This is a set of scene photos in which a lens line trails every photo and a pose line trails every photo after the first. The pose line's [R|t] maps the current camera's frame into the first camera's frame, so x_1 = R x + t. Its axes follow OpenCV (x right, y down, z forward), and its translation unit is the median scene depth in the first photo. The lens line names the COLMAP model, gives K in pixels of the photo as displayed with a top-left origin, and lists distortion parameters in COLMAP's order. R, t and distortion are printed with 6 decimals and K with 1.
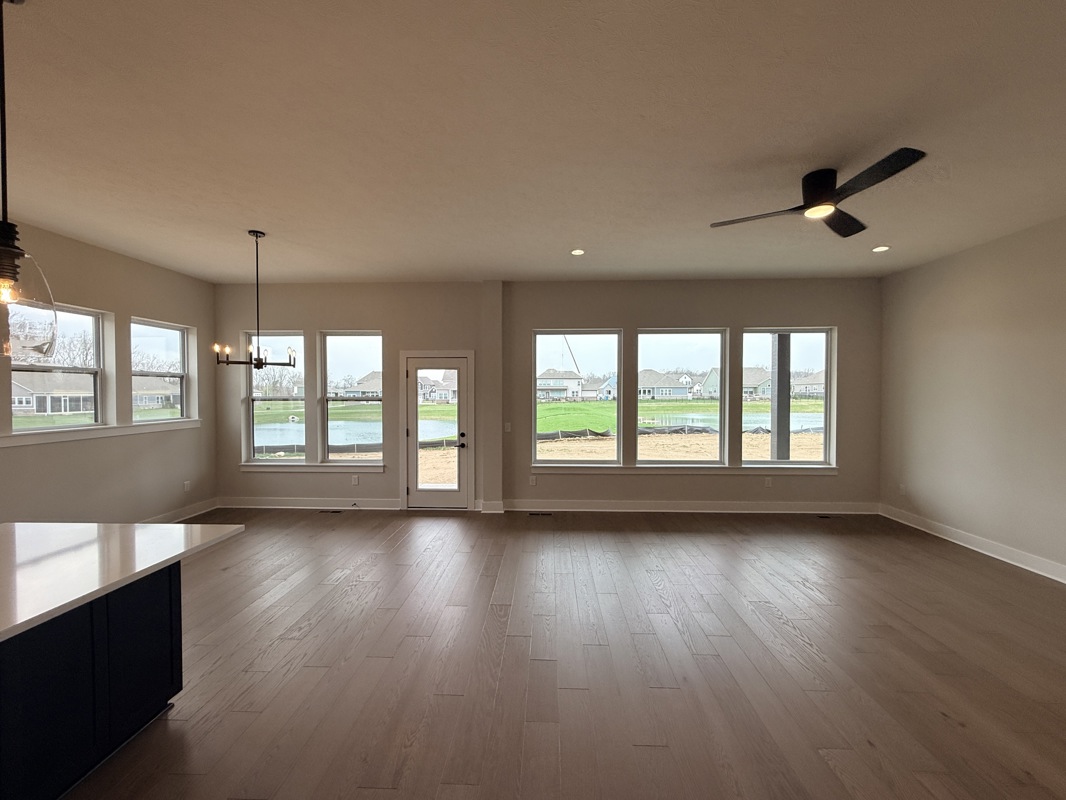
lens RADIAL K [[425.2, 0, 541.5], [0, 425.2, 398.3], [0, 0, 1]] dist [-0.003342, -0.000455]
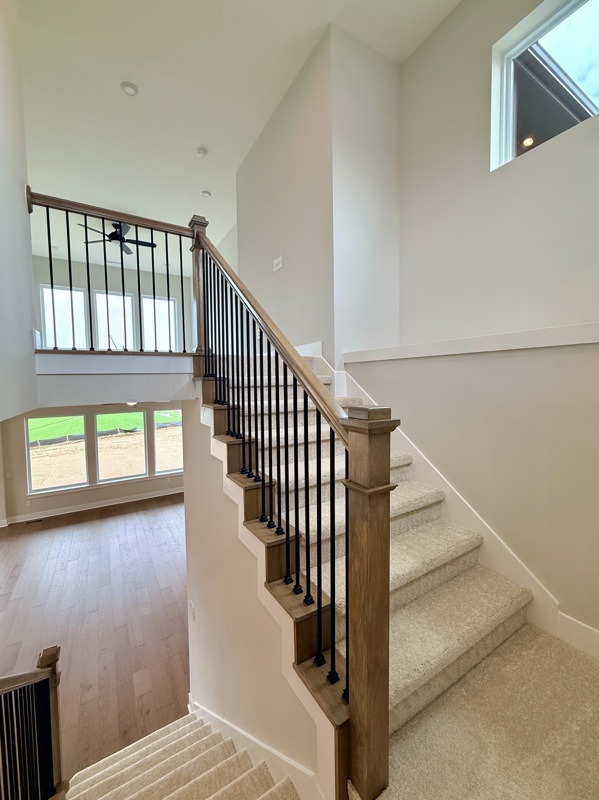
lens RADIAL K [[319.1, 0, 295.4], [0, 319.1, 398.4], [0, 0, 1]] dist [-0.003342, -0.000455]
pose [[0.837954, -0.041392, 0.544170, 0.209535], [0.023234, 0.998921, 0.040205, -0.272060], [-0.545247, -0.021047, 0.838011, -0.713531]]
